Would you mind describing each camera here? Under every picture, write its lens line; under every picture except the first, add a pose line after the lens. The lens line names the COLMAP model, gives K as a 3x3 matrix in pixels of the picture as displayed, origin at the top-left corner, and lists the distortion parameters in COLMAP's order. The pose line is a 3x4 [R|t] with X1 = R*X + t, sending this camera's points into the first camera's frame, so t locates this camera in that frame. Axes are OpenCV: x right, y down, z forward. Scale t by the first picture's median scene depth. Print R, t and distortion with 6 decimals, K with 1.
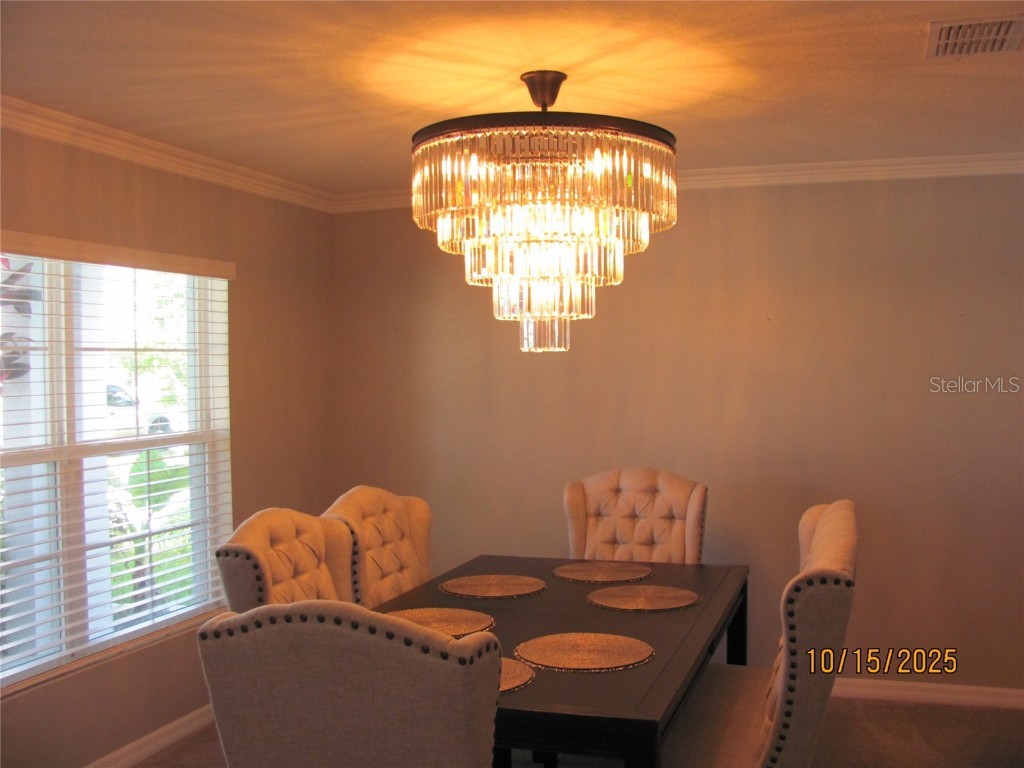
lens RADIAL K [[1085.3, 0, 529.8], [0, 1085.3, 383.3], [0, 0, 1]] dist [-0.219763, 0.275094]
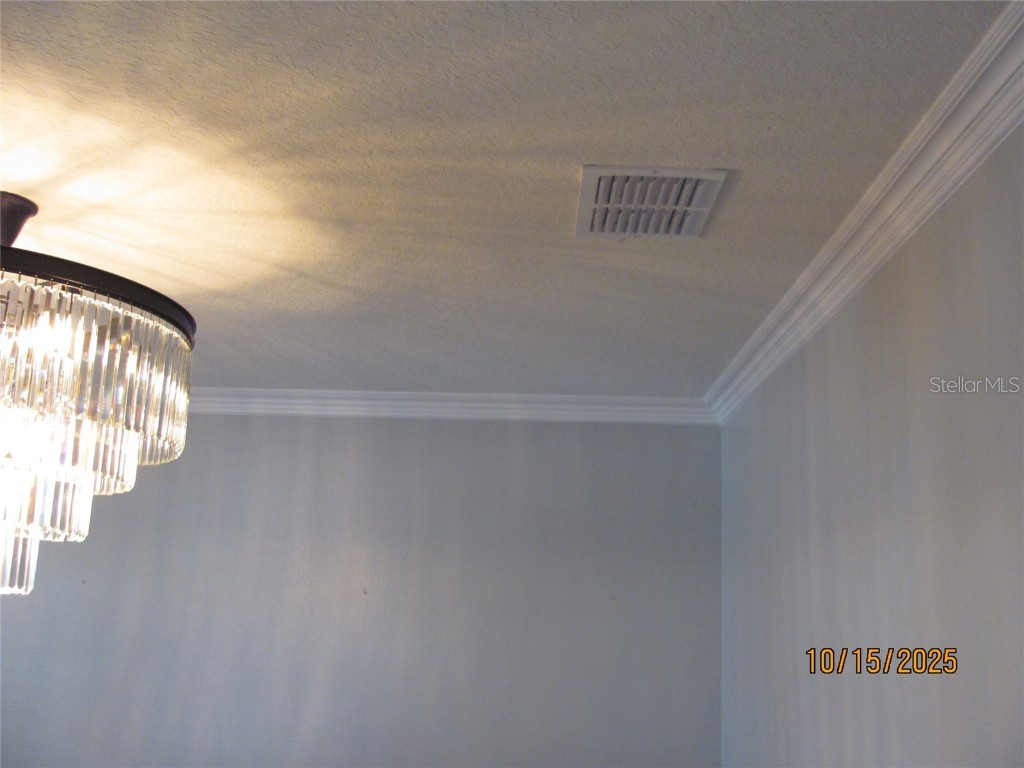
lens RADIAL K [[1085.3, 0, 529.8], [0, 1085.3, 383.3], [0, 0, 1]] dist [-0.219763, 0.275094]
pose [[0.949546, 0.095862, 0.298617, 0.148270], [-0.026561, 0.973302, -0.227987, -0.053743], [-0.312500, 0.208553, 0.926741, 0.374460]]
